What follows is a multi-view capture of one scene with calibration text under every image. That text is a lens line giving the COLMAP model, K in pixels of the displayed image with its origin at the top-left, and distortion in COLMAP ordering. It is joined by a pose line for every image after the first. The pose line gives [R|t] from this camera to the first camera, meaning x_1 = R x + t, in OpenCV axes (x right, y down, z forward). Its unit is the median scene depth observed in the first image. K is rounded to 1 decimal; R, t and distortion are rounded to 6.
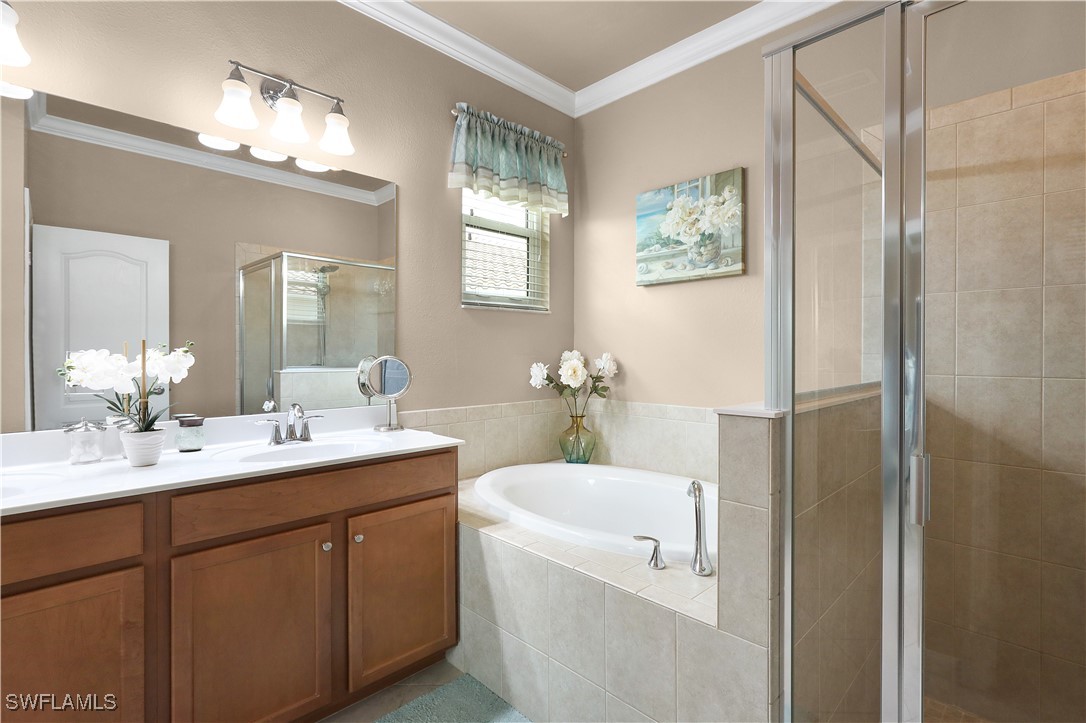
lens RADIAL K [[508.4, 0, 542.4], [0, 508.4, 356.5], [0, 0, 1]] dist [0.000412, -0.000485]
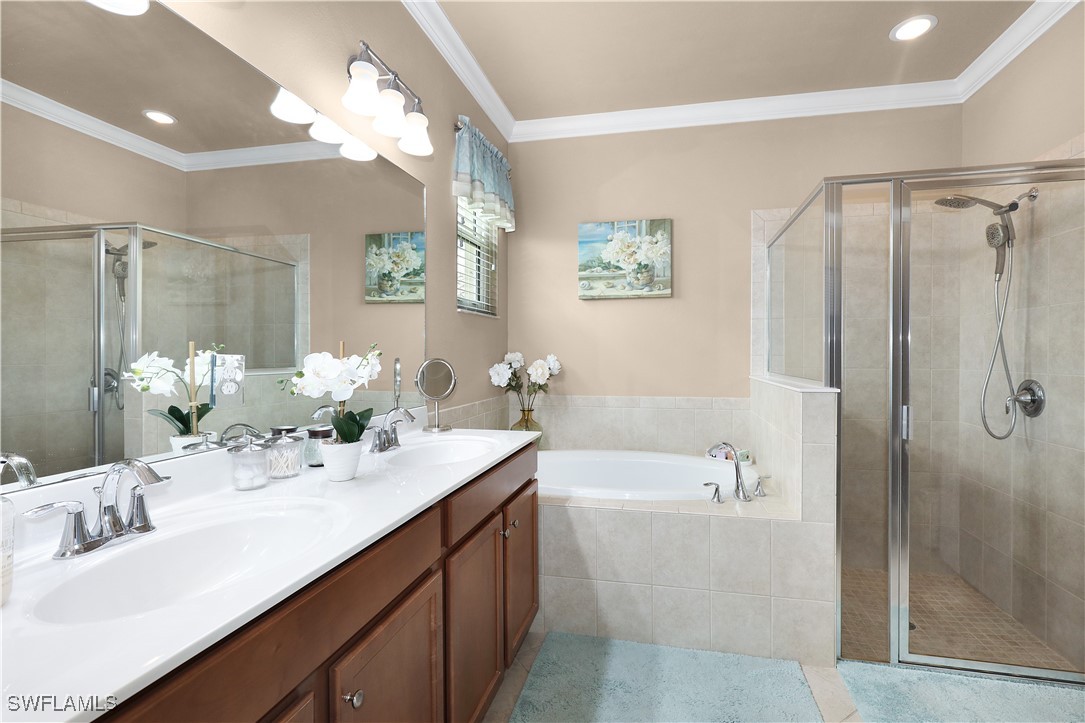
lens RADIAL K [[508.0, 0, 546.9], [0, 508.0, 359.4], [0, 0, 1]] dist [0.000412, -0.000485]
pose [[0.843659, -0.006276, 0.536843, -0.580404], [0.003298, 0.999973, 0.006508, -0.003648], [-0.536870, -0.003720, 0.843657, 0.022527]]
